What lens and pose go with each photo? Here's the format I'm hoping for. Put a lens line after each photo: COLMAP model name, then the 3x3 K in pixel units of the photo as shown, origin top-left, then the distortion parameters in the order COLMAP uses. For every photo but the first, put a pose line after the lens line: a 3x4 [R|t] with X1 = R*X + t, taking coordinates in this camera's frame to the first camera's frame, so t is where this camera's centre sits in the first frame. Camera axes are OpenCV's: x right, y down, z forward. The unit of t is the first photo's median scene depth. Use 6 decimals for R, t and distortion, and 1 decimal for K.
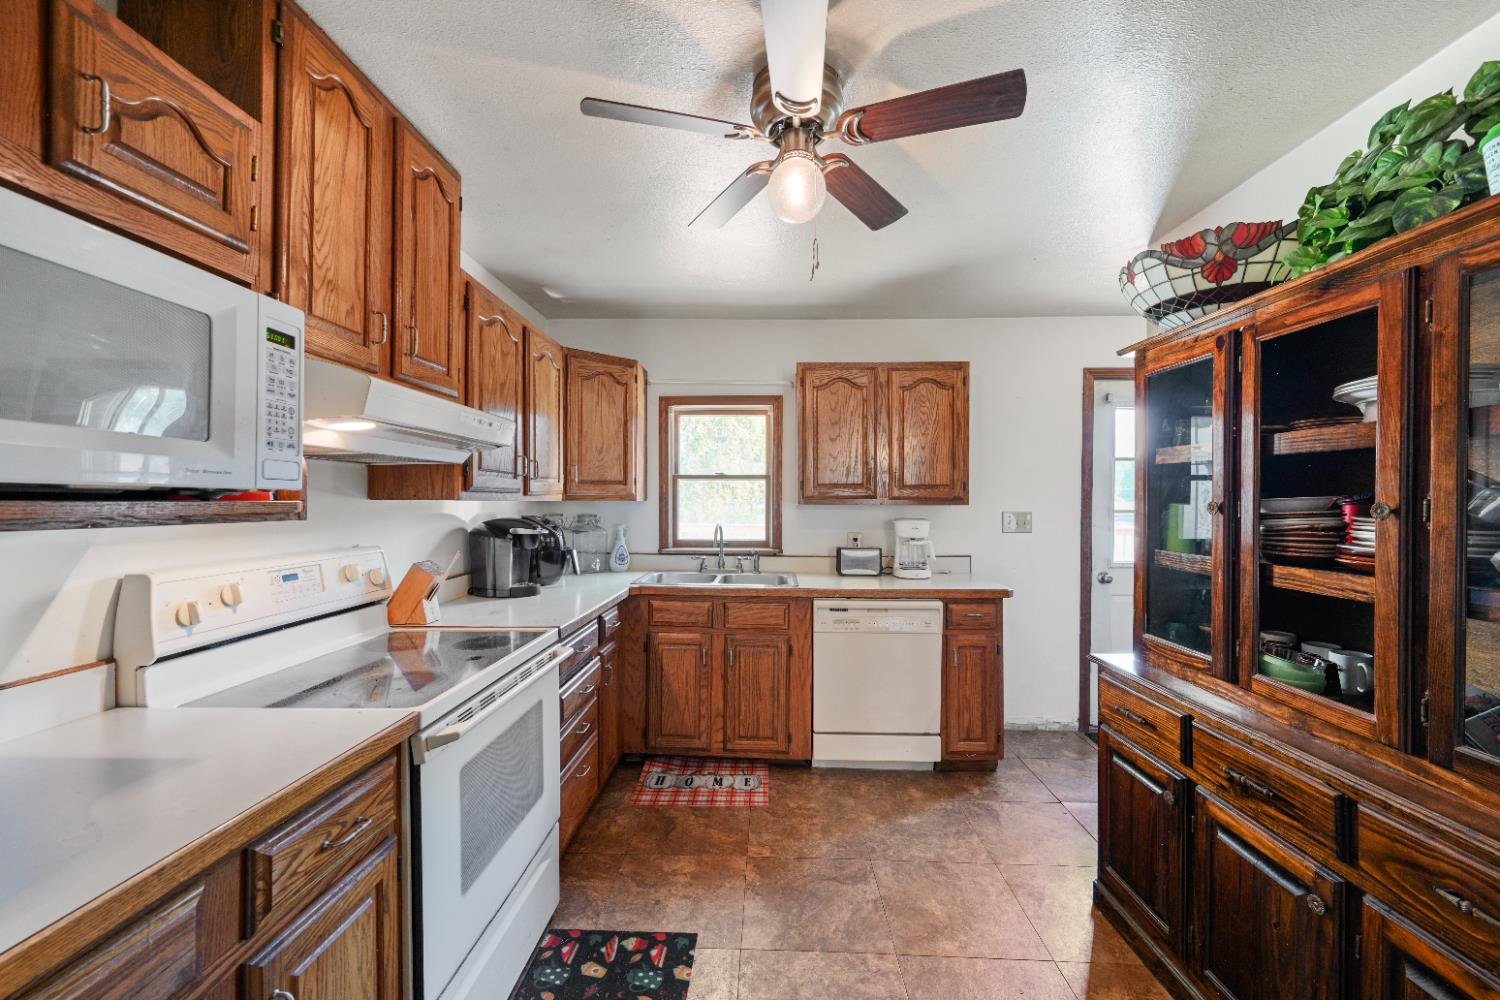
lens RADIAL K [[593.9, 0, 753.9], [0, 593.9, 502.7], [0, 0, 1]] dist [0.000288, 0.000012]
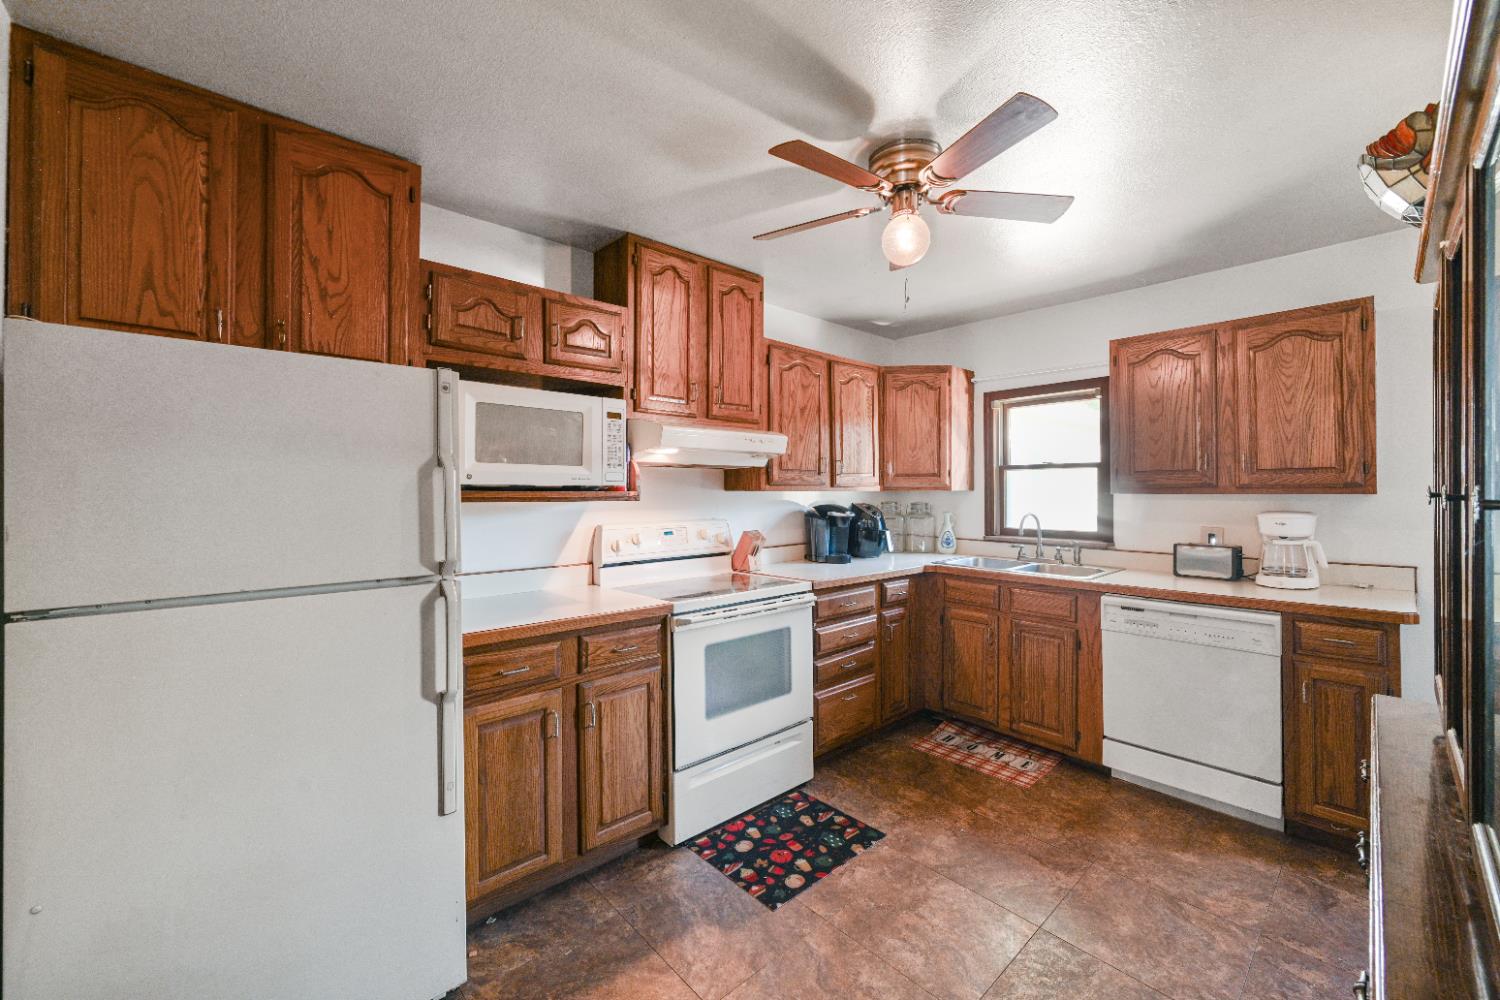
lens RADIAL K [[592.7, 0, 758.6], [0, 592.7, 492.3], [0, 0, 1]] dist [-0.000637, -0.000124]
pose [[0.700328, -0.004132, -0.713809, 0.394363], [0.002005, 0.999991, -0.003822, 0.003696], [0.713818, 0.001246, 0.700330, -0.045532]]
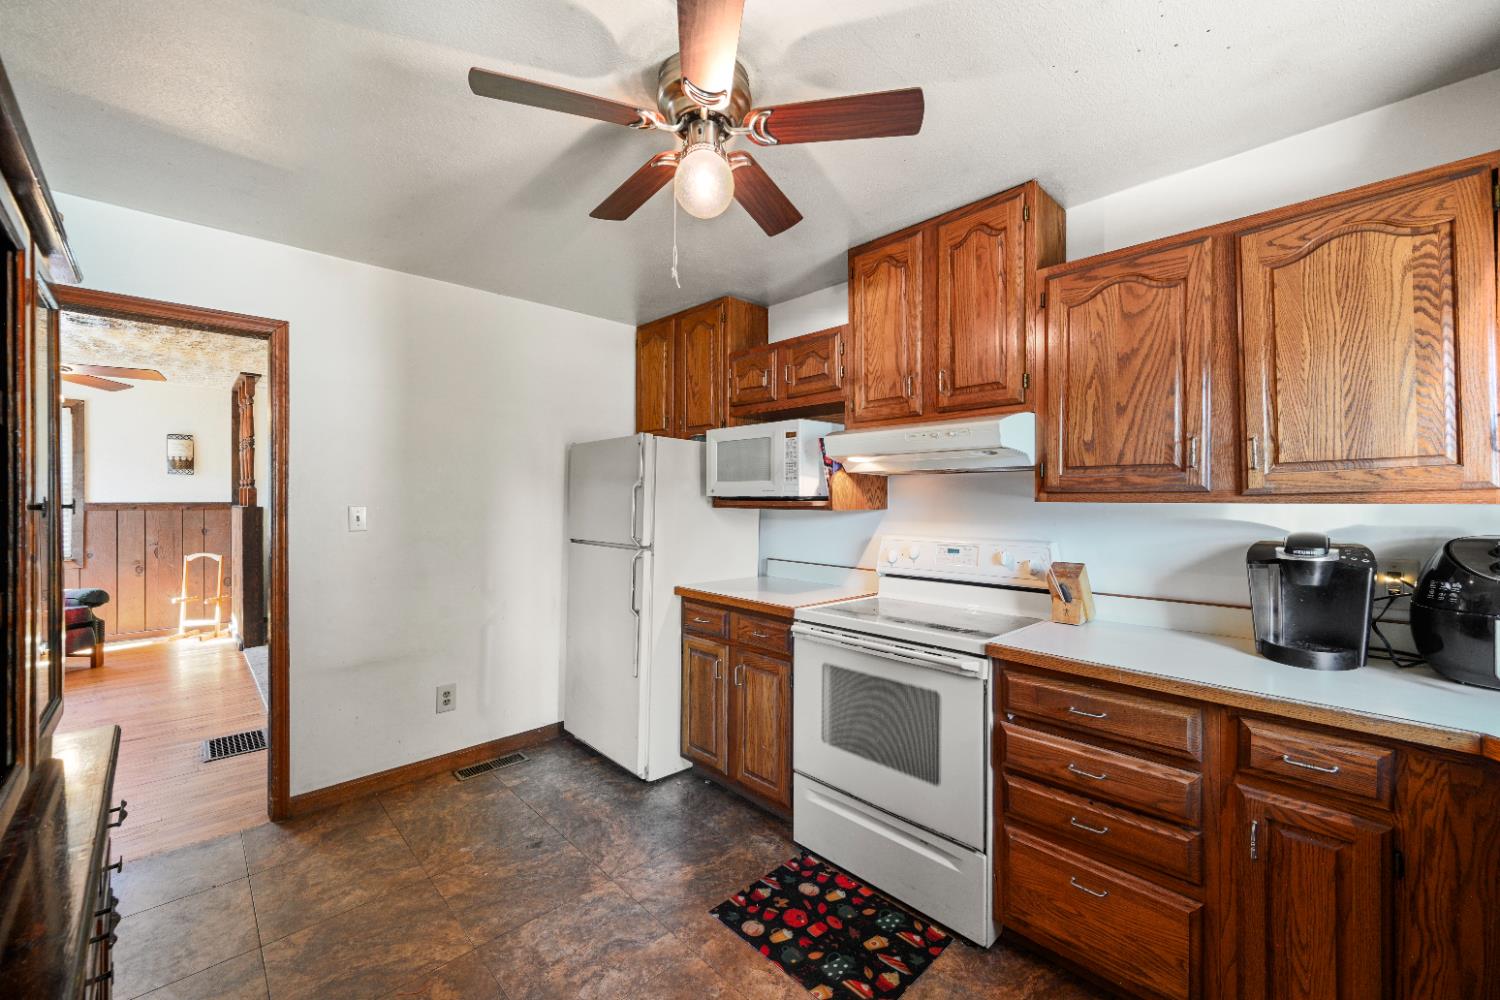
lens RADIAL K [[593.9, 0, 753.9], [0, 593.9, 502.7], [0, 0, 1]] dist [0.000288, 0.000012]
pose [[-0.697609, -0.002199, -0.716475, 0.382713], [-0.008302, 0.999953, 0.005015, -0.002428], [0.716431, 0.009447, -0.697594, 0.934909]]
